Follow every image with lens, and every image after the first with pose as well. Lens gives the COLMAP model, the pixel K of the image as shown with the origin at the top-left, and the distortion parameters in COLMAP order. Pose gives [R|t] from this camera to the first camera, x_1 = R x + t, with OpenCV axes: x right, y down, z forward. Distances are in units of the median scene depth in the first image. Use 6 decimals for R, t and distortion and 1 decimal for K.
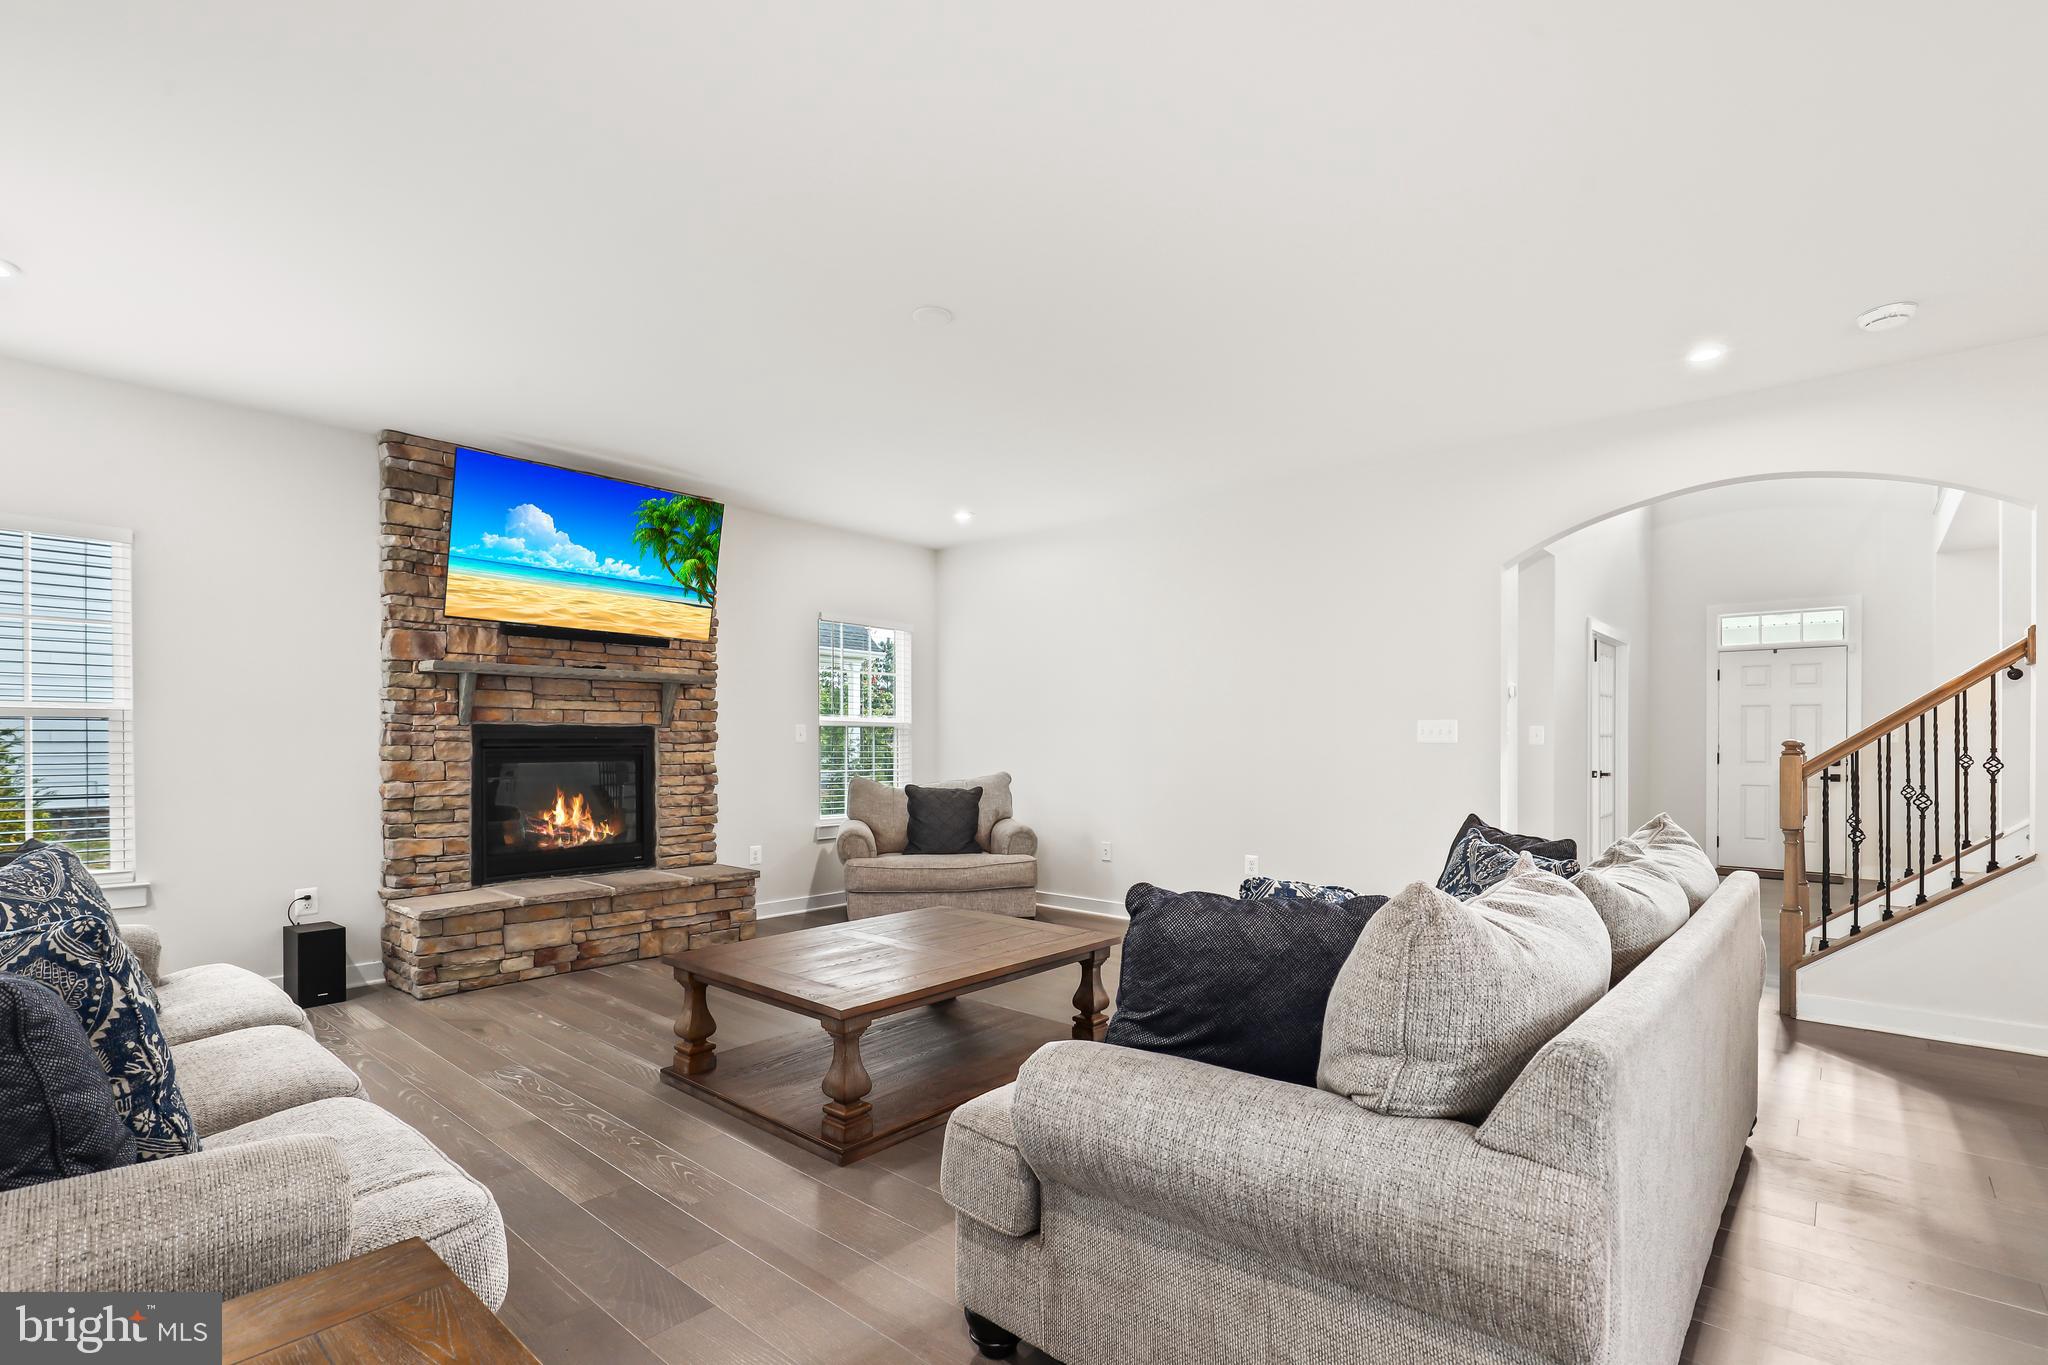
lens RADIAL K [[948.7, 0, 1044.6], [0, 948.7, 726.4], [0, 0, 1]] dist [0.009101, 0.000886]
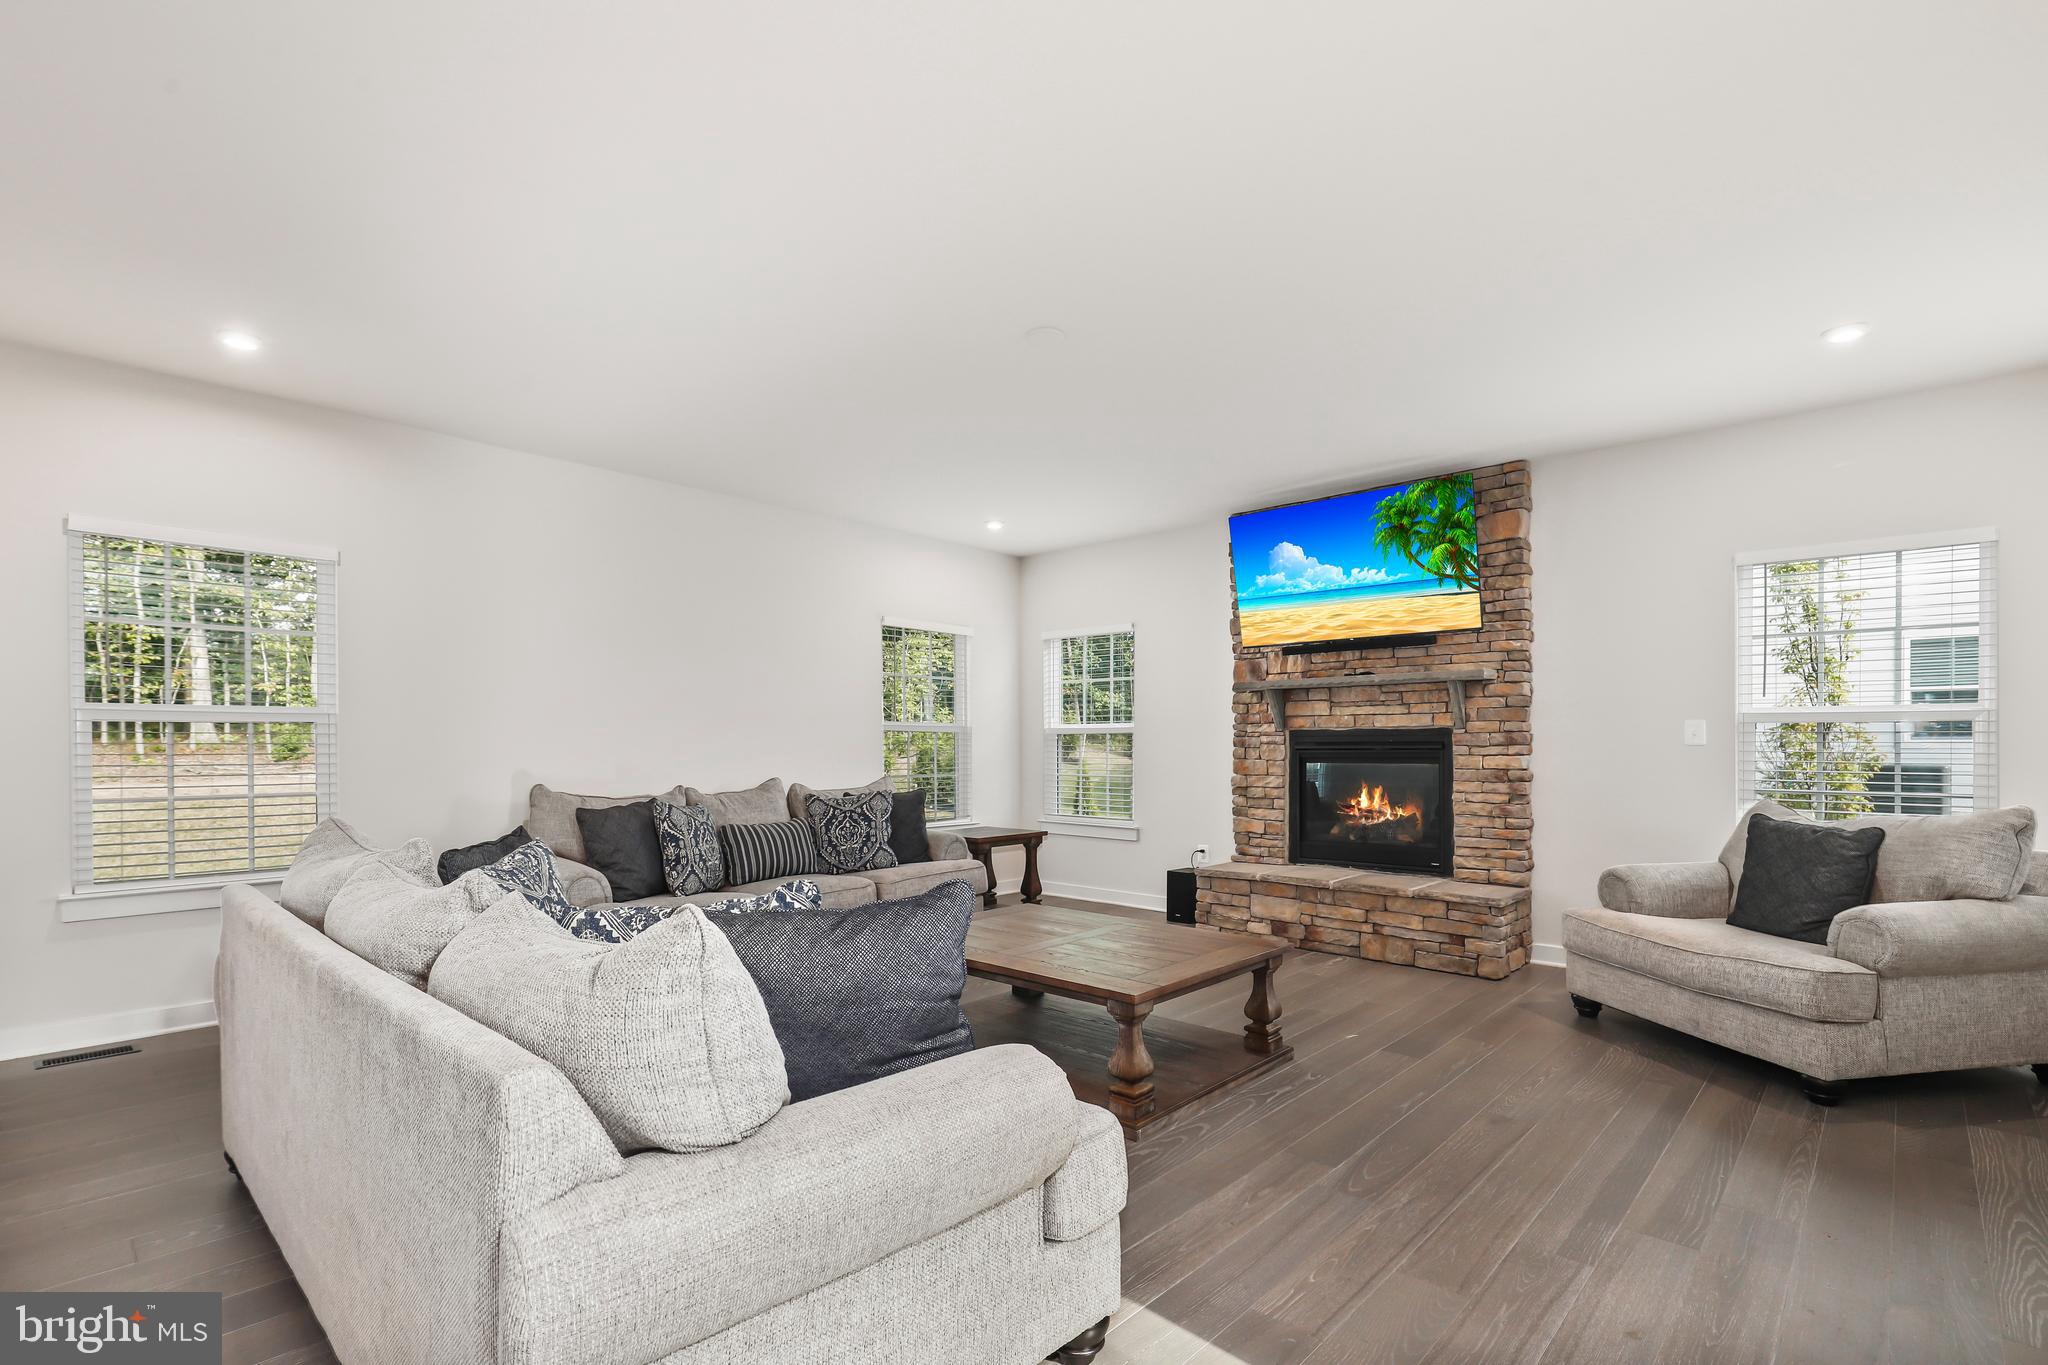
lens RADIAL K [[948.7, 0, 1056.7], [0, 948.7, 748.5], [0, 0, 1]] dist [0.009101, 0.000886]
pose [[-0.024898, 0.005492, -0.999675, 0.609135], [0.019212, 0.999803, 0.005014, 0.009082], [0.999505, -0.019080, -0.024999, 0.713229]]
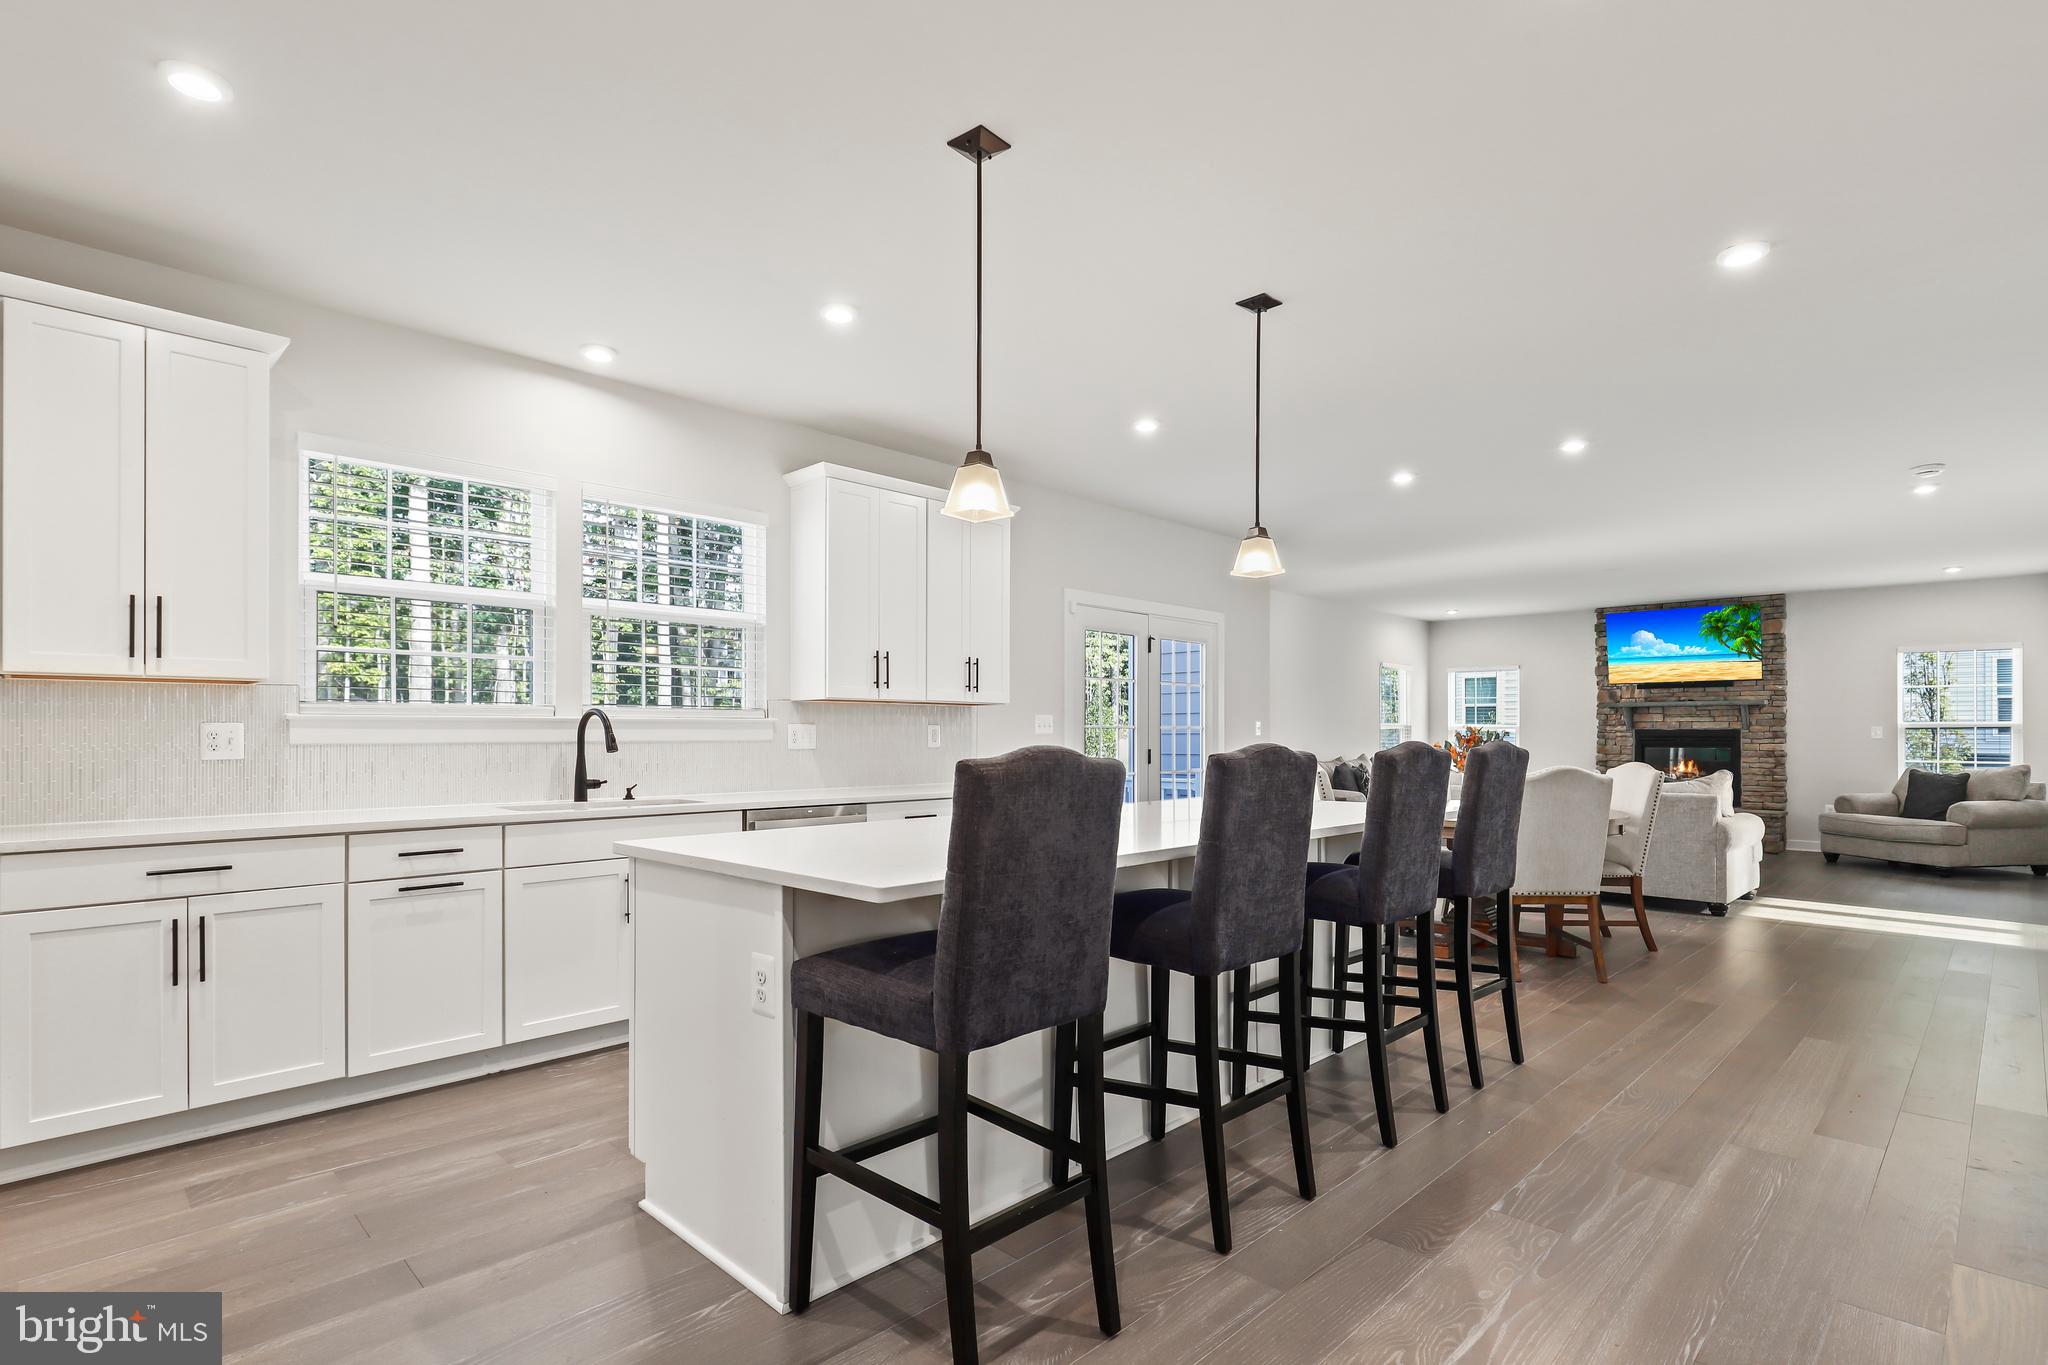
lens RADIAL K [[995.5, 0, 1015.8], [0, 995.5, 733.5], [0, 0, 1]] dist [-0.002646, -0.001022]
pose [[-0.081979, 0.001239, -0.996633, 1.799700], [0.014056, 0.999901, 0.000086, -0.013034], [0.996535, -0.014002, -0.081988, -0.251065]]
